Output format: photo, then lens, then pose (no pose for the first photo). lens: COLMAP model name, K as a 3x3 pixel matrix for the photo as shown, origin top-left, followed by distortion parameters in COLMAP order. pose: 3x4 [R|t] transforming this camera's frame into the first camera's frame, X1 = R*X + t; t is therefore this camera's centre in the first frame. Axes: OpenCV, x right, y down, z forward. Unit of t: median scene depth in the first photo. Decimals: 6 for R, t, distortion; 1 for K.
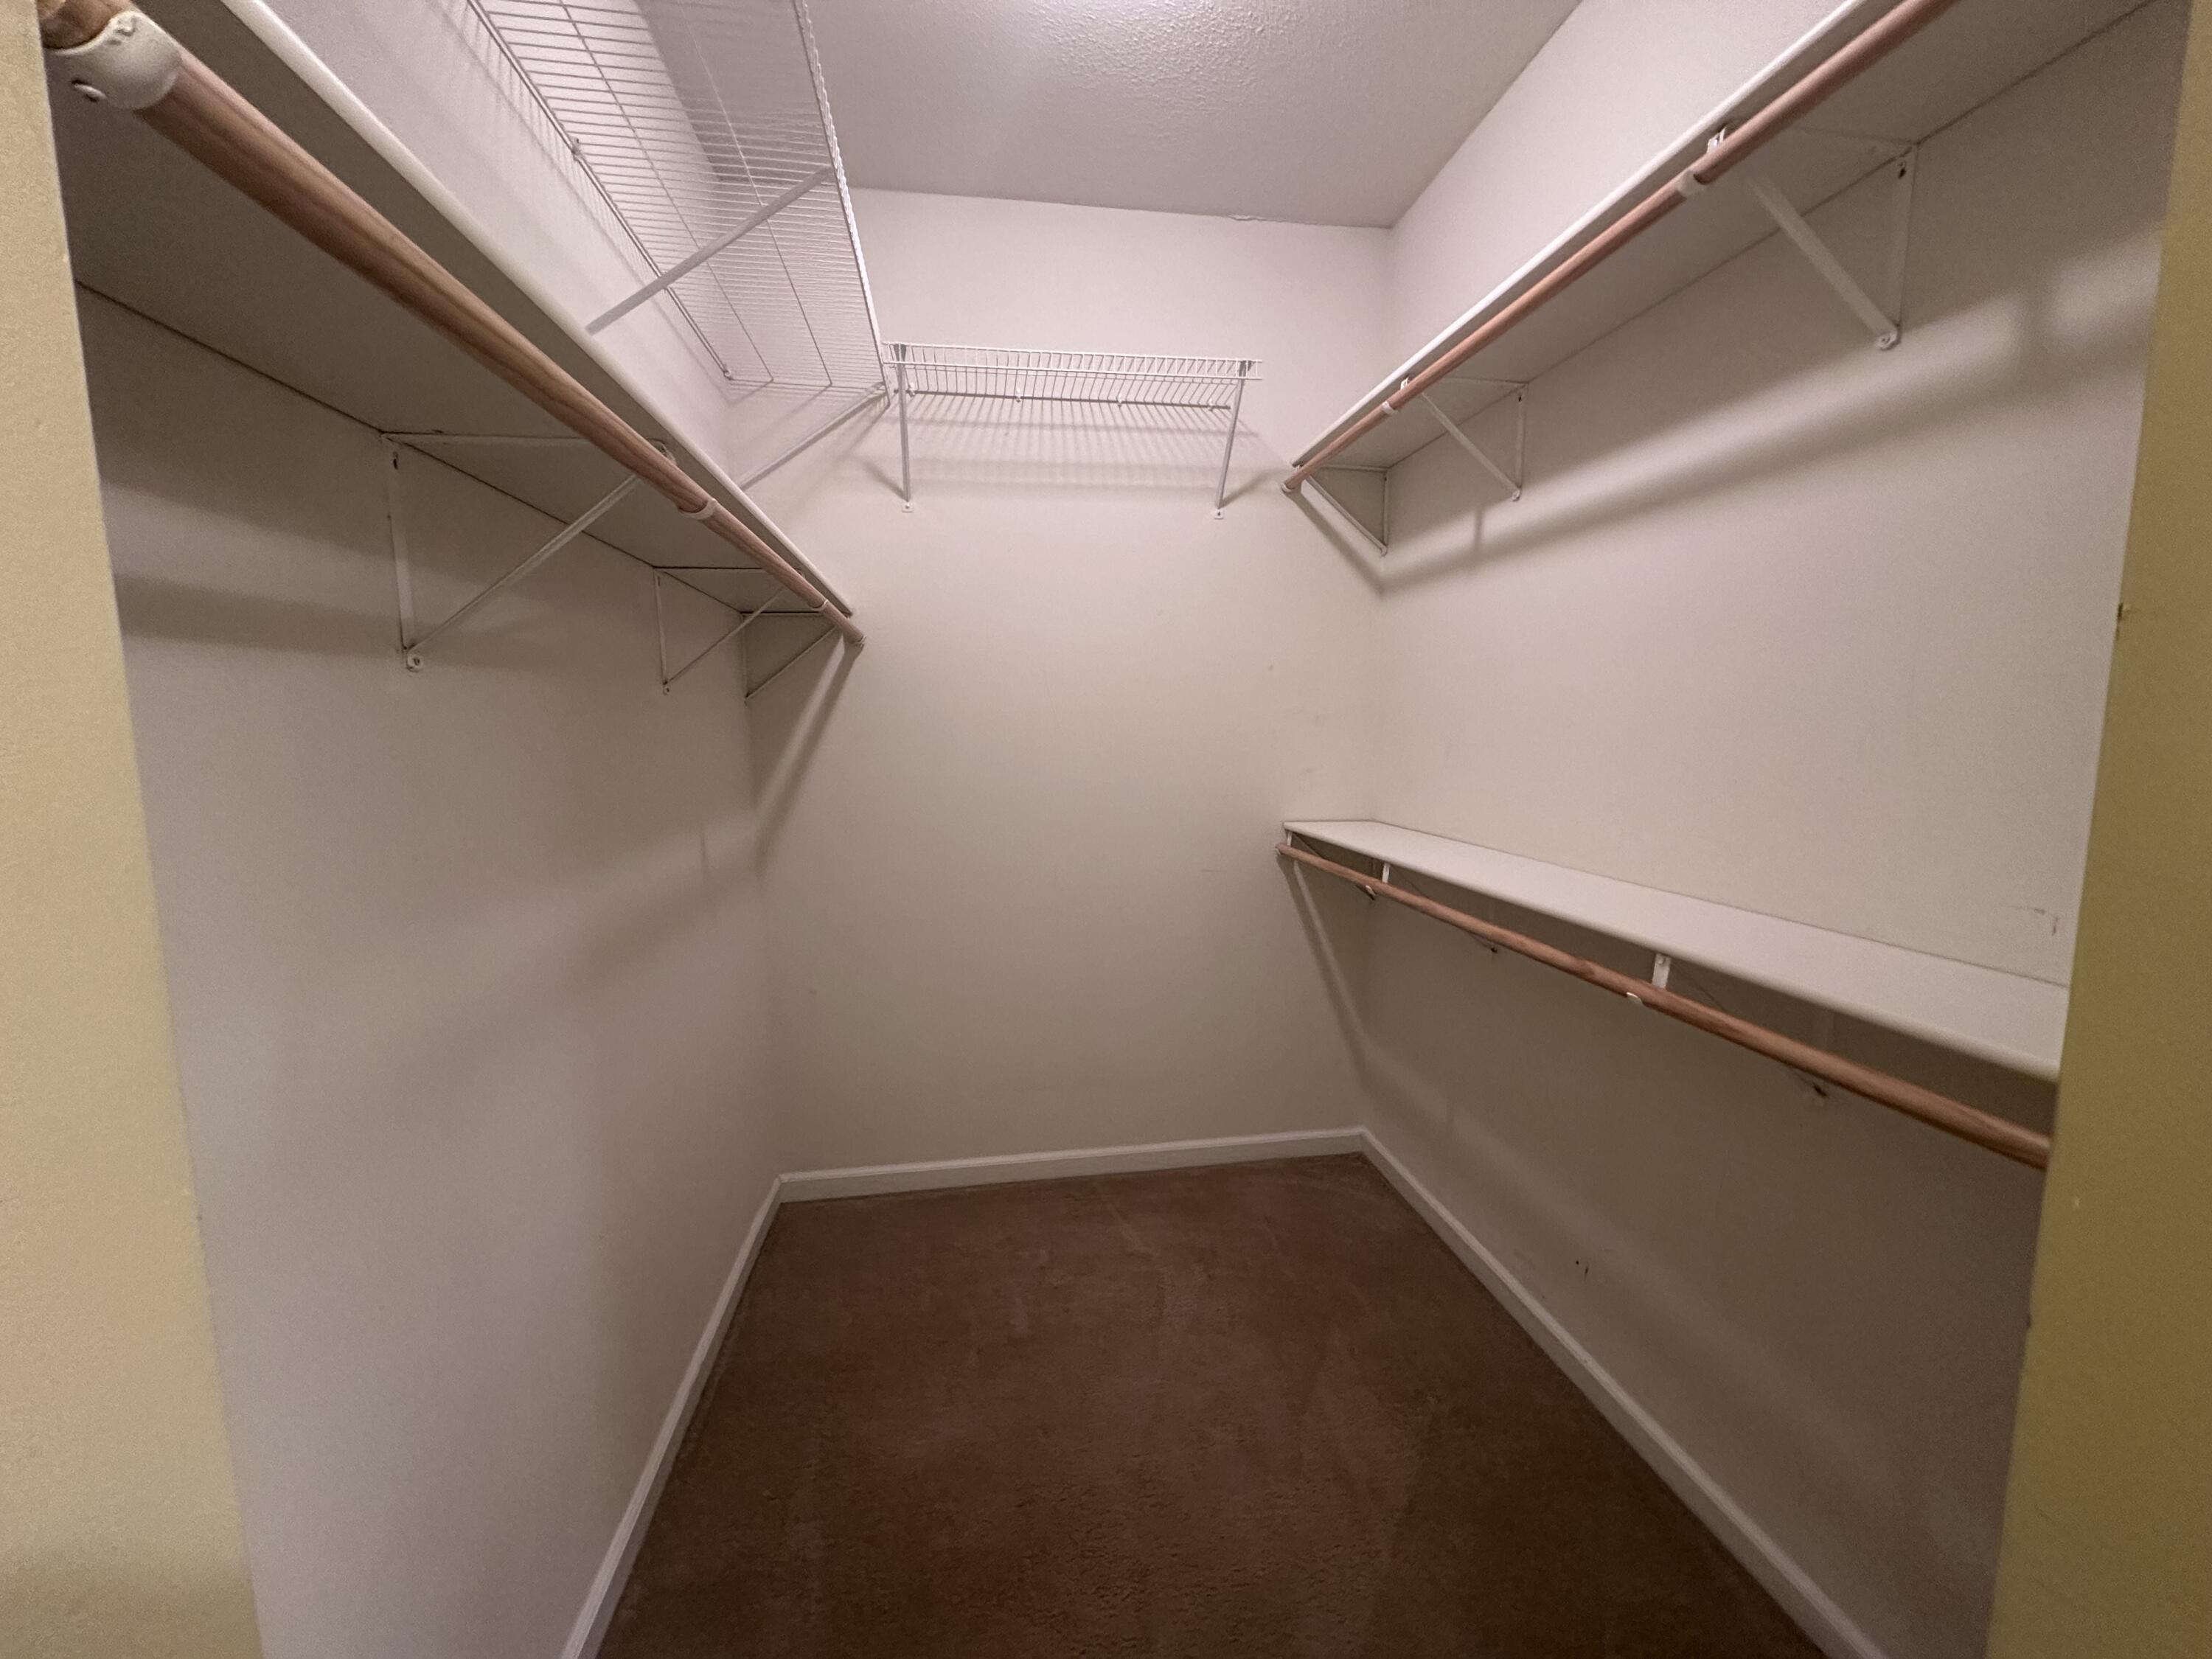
lens RADIAL K [[891.3, 0, 1114.8], [0, 891.3, 826.3], [0, 0, 1]] dist [-0.000024, -0.001296]
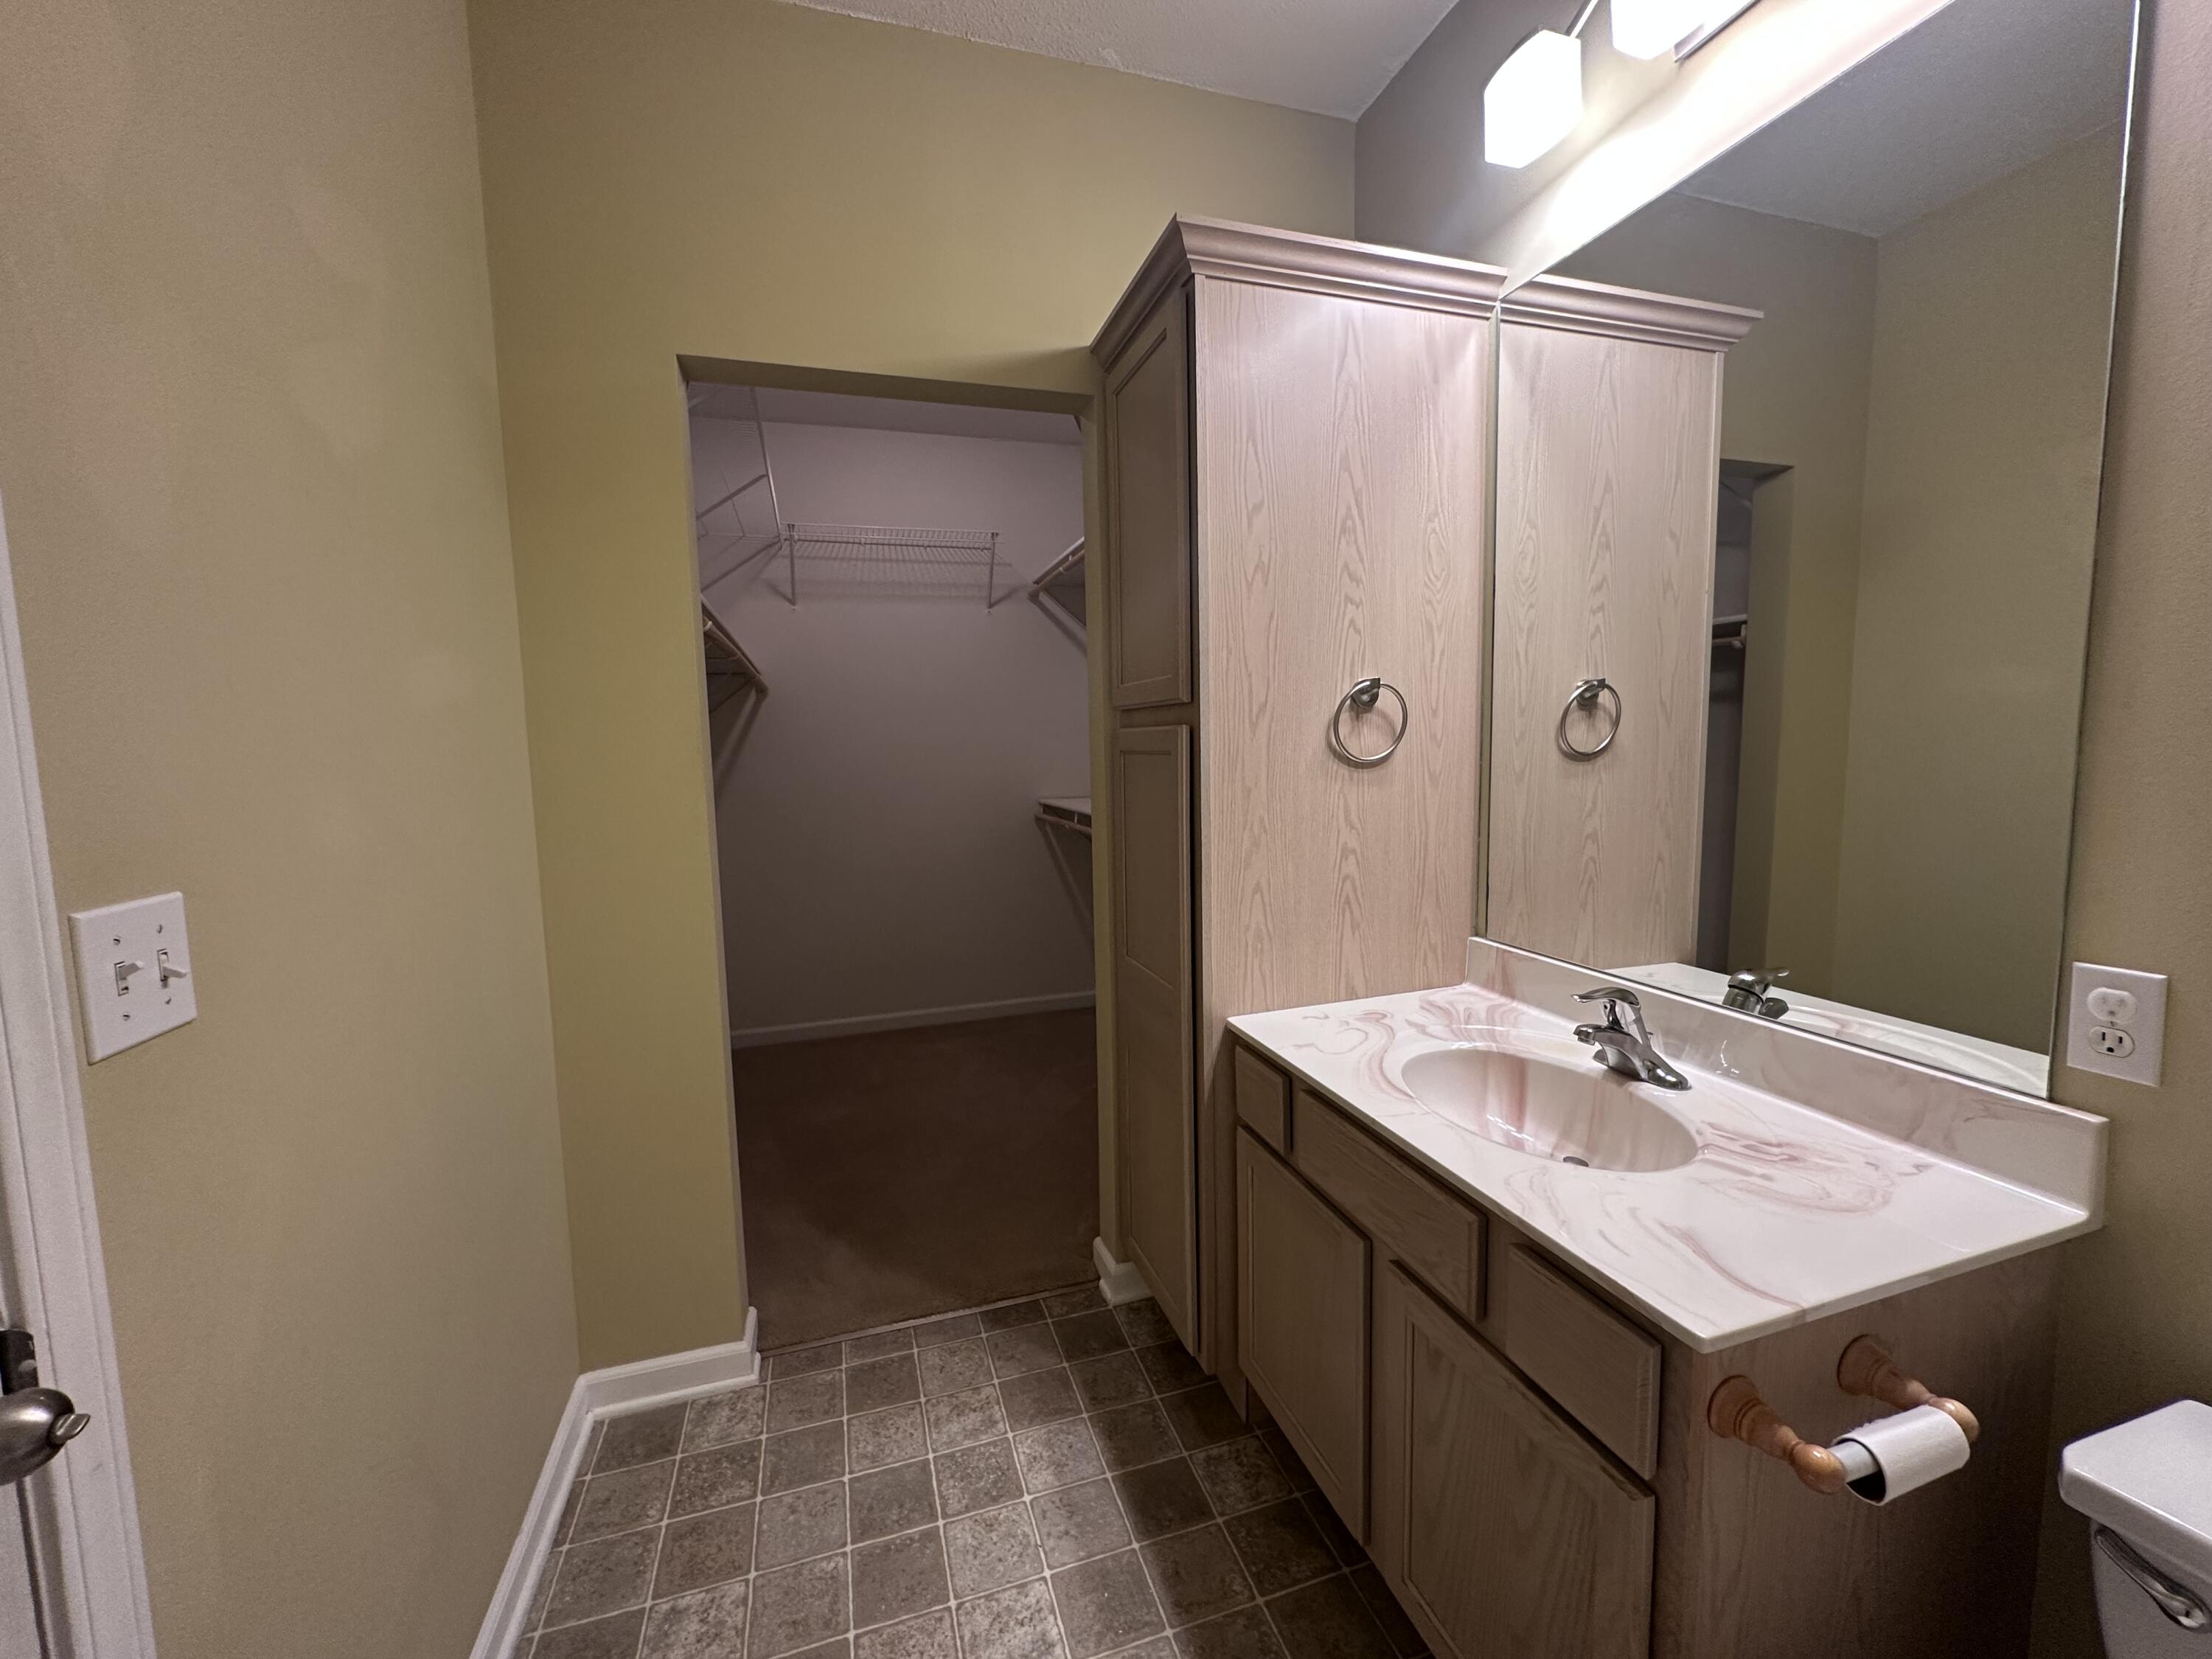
lens RADIAL K [[891.3, 0, 1113.1], [0, 891.3, 823.0], [0, 0, 1]] dist [-0.000024, -0.001296]
pose [[0.988713, -0.028480, 0.147093, 0.093903], [0.031615, 0.999319, -0.019023, 0.083666], [-0.146451, 0.023458, 0.988940, -0.689314]]
